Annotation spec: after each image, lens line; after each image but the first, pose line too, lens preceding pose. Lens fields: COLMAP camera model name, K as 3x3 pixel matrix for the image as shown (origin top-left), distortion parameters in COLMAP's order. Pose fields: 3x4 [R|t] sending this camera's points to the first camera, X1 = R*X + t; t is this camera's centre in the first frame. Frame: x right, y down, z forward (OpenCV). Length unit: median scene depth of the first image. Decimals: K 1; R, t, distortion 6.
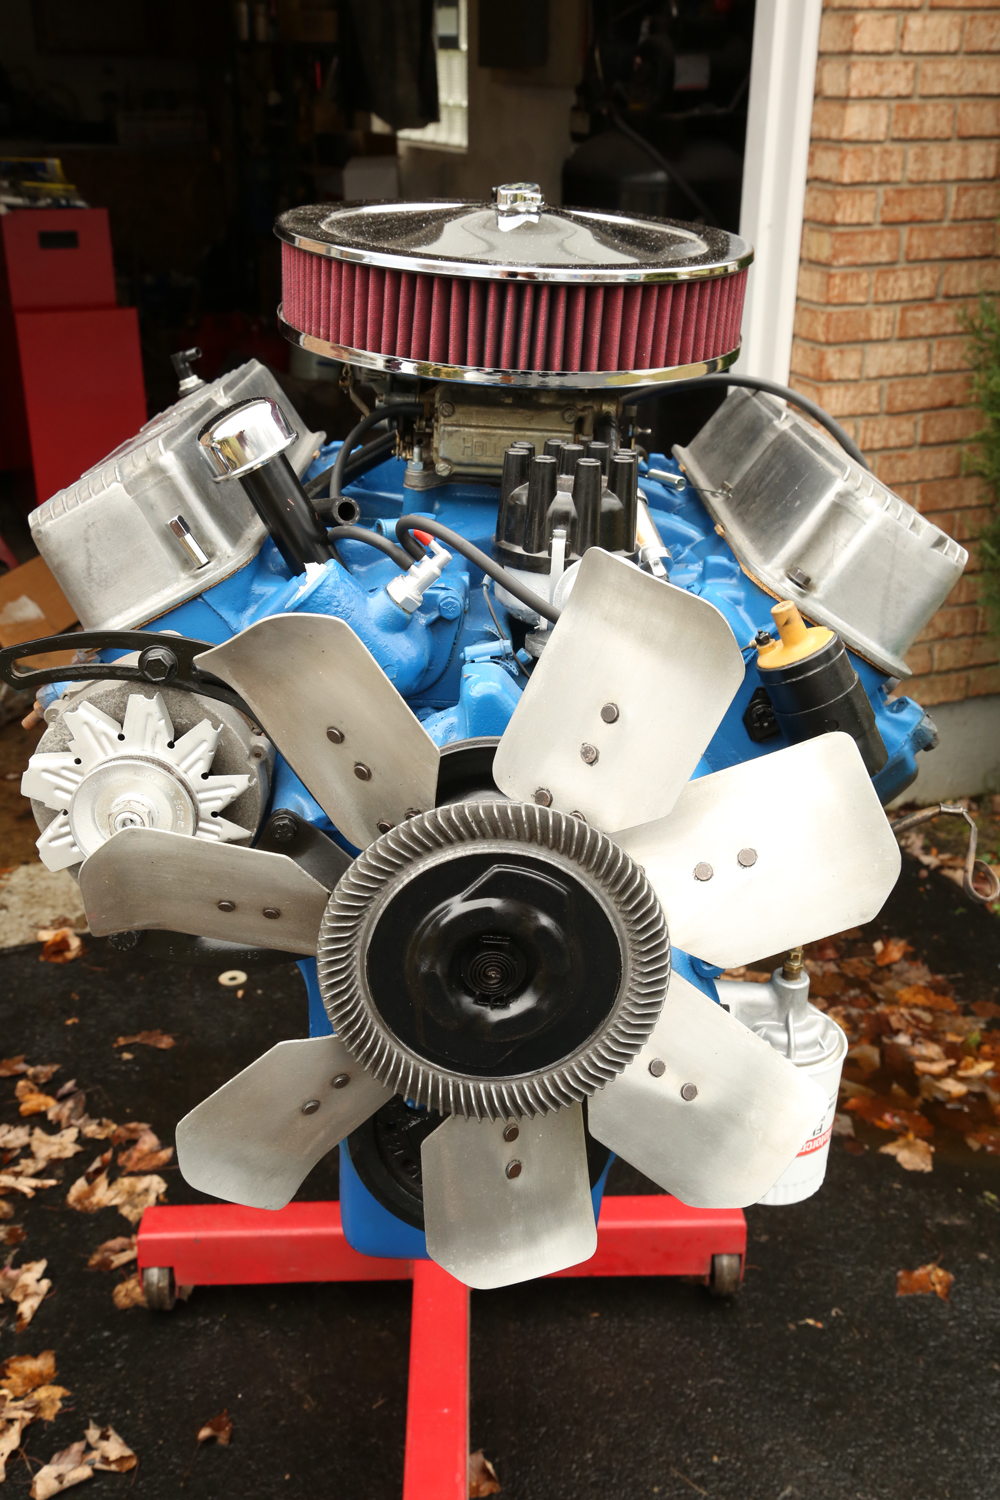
lens RADIAL K [[1651.6, 0, 499.1], [0, 1651.6, 747.9], [0, 0, 1]] dist [0.041084, 0.000000]
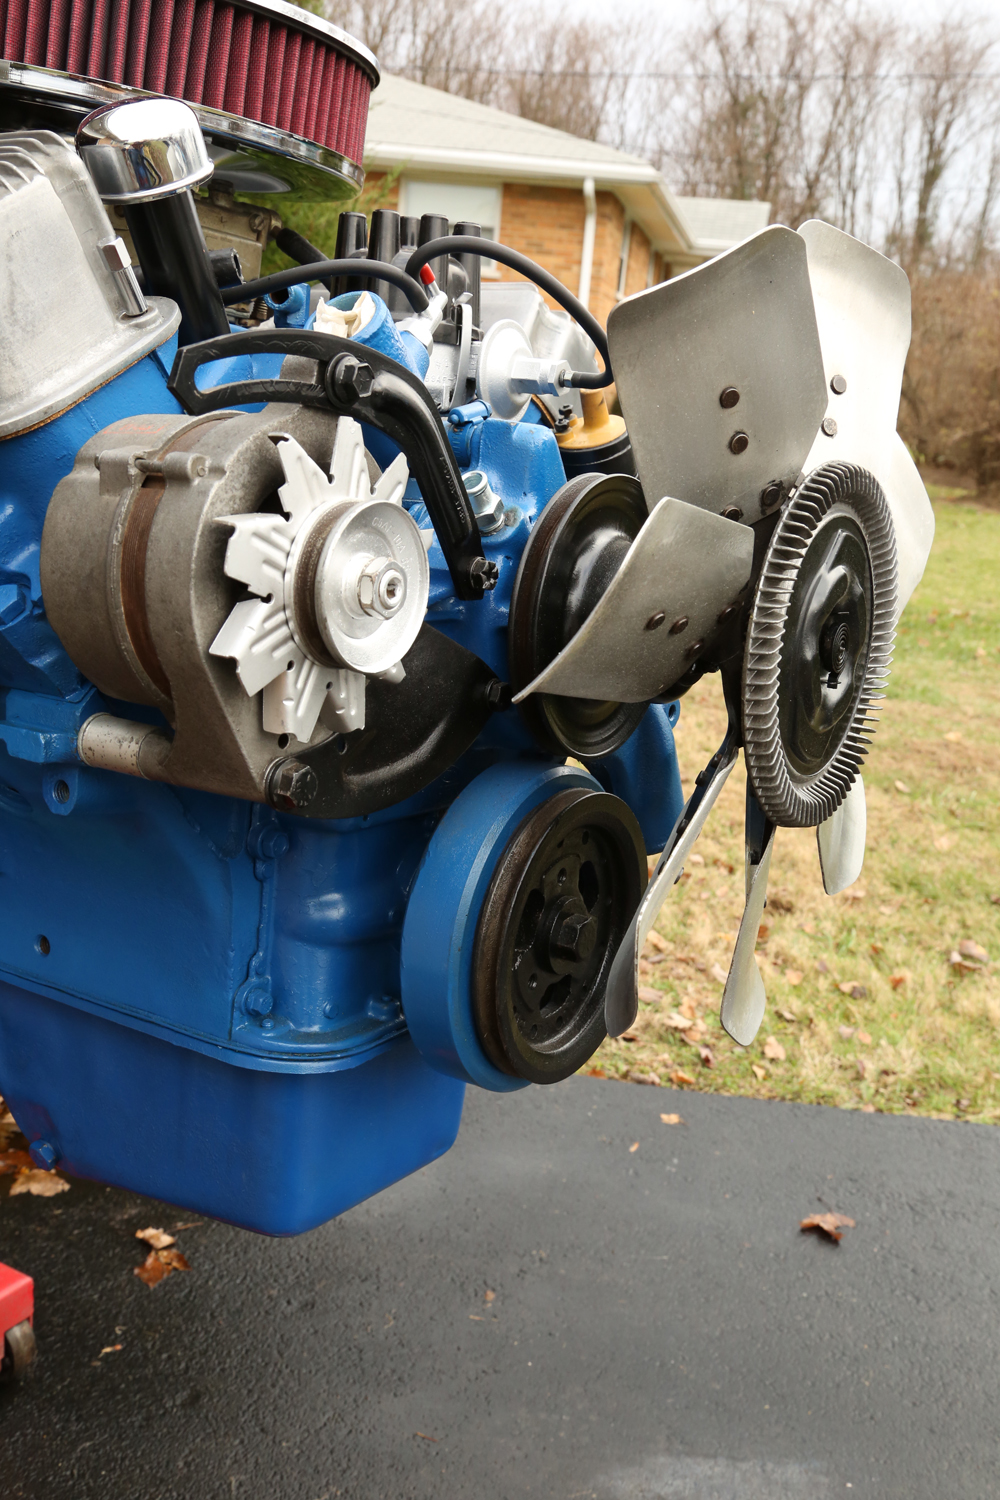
lens RADIAL K [[1502.7, 0, 500.4], [0, 1502.7, 754.3], [0, 0, 1]] dist [0.035397, 0.000000]
pose [[0.538909, -0.157759, 0.827460, -0.672394], [0.244327, 0.969353, 0.025686, 0.099251], [-0.806152, 0.188328, 0.560937, 0.535563]]
